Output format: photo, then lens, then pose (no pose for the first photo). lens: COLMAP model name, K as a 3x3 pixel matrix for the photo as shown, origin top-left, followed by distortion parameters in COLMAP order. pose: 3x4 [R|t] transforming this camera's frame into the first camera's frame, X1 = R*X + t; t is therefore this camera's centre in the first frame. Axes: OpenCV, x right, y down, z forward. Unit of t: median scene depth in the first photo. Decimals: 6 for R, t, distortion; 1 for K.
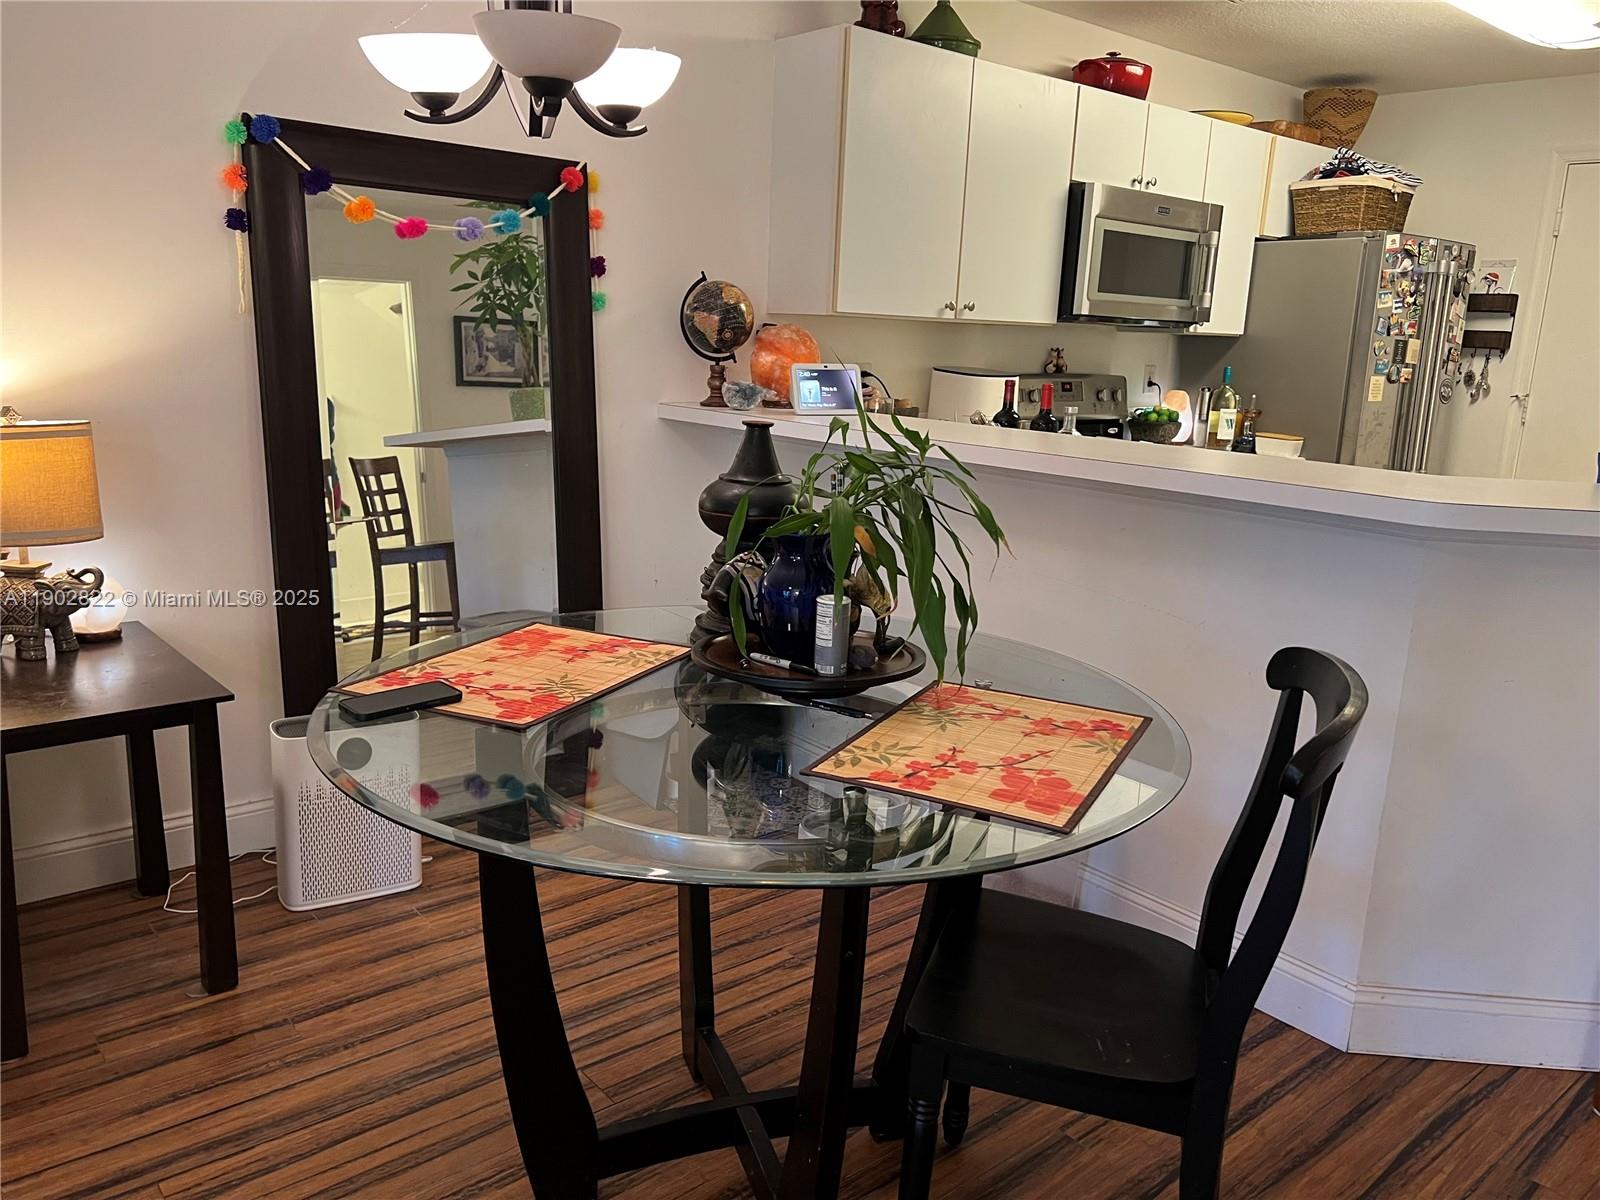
lens RADIAL K [[1244.3, 0, 800.0], [0, 1244.3, 600.0], [0, 0, 1]] dist [0.017559, 0.001780]
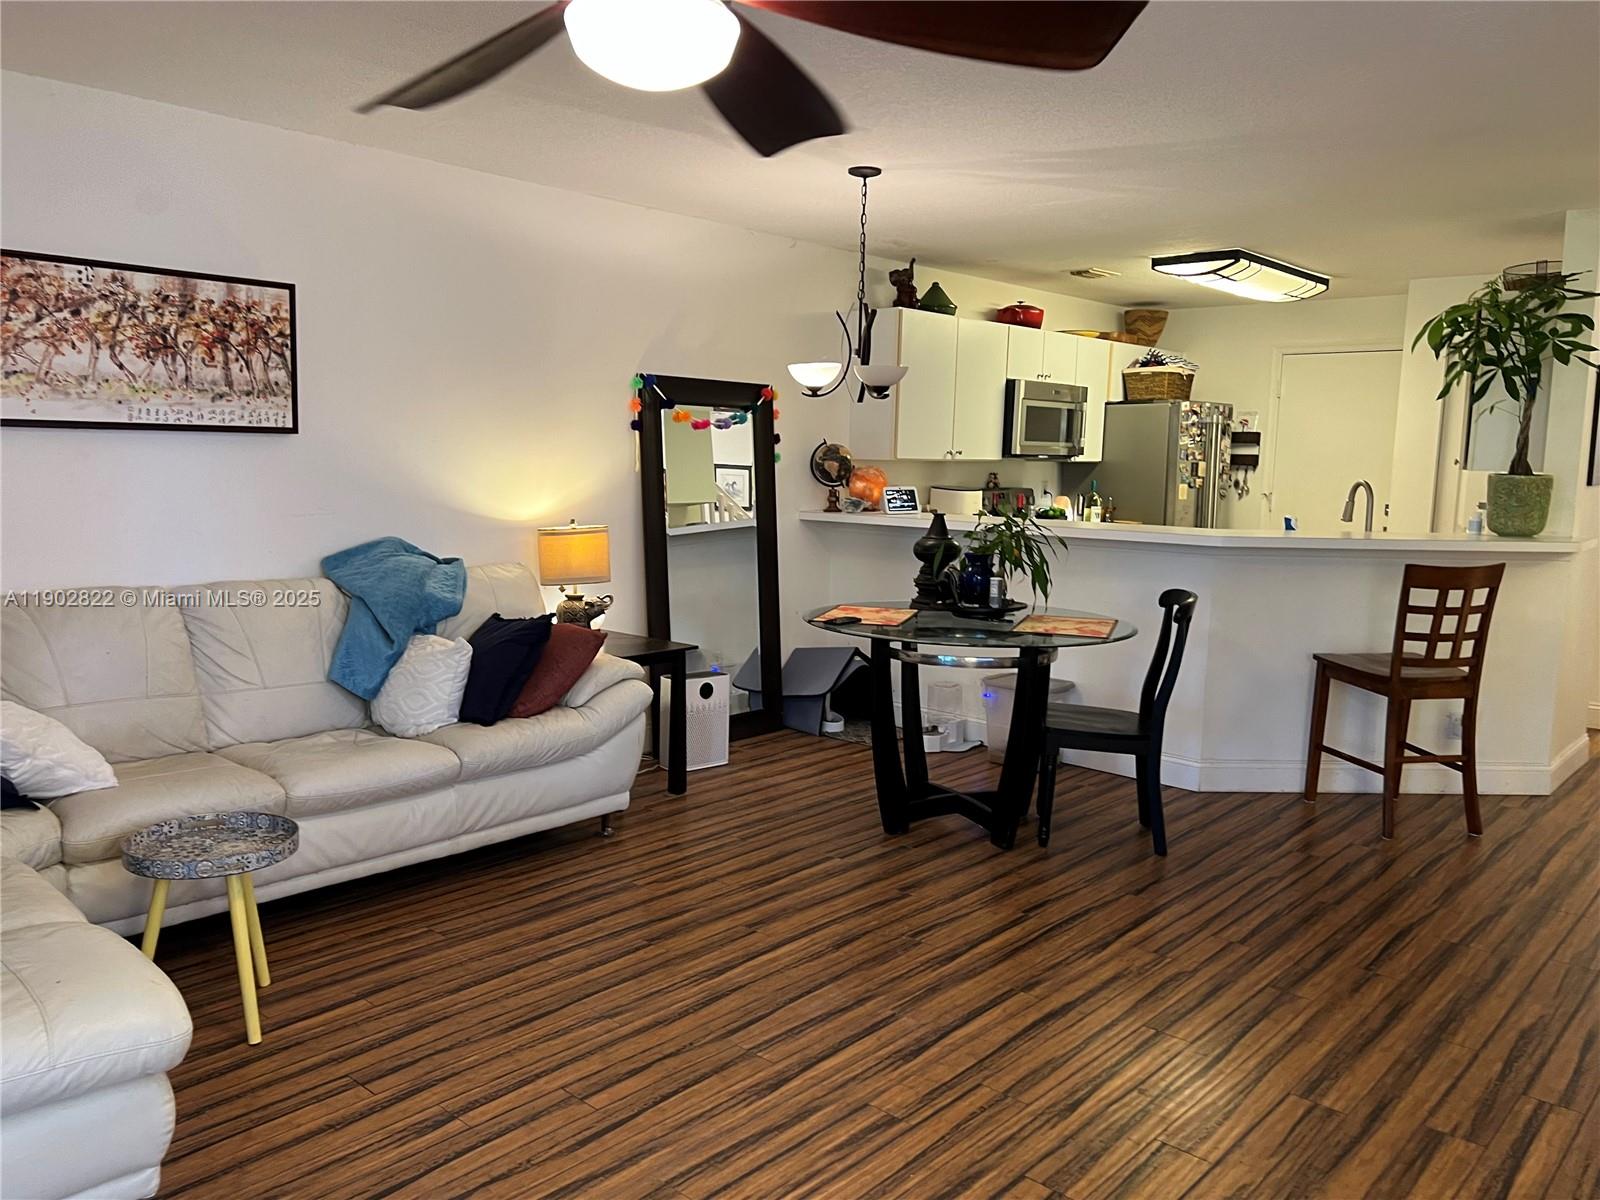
lens RADIAL K [[1218.4, 0, 790.7], [0, 1218.4, 605.0], [0, 0, 1]] dist [0.069114, -0.077771]
pose [[0.991475, -0.040090, 0.123976, -0.276699], [0.050714, 0.995194, -0.083763, 0.095470], [-0.120022, 0.089336, 0.988744, -0.562806]]
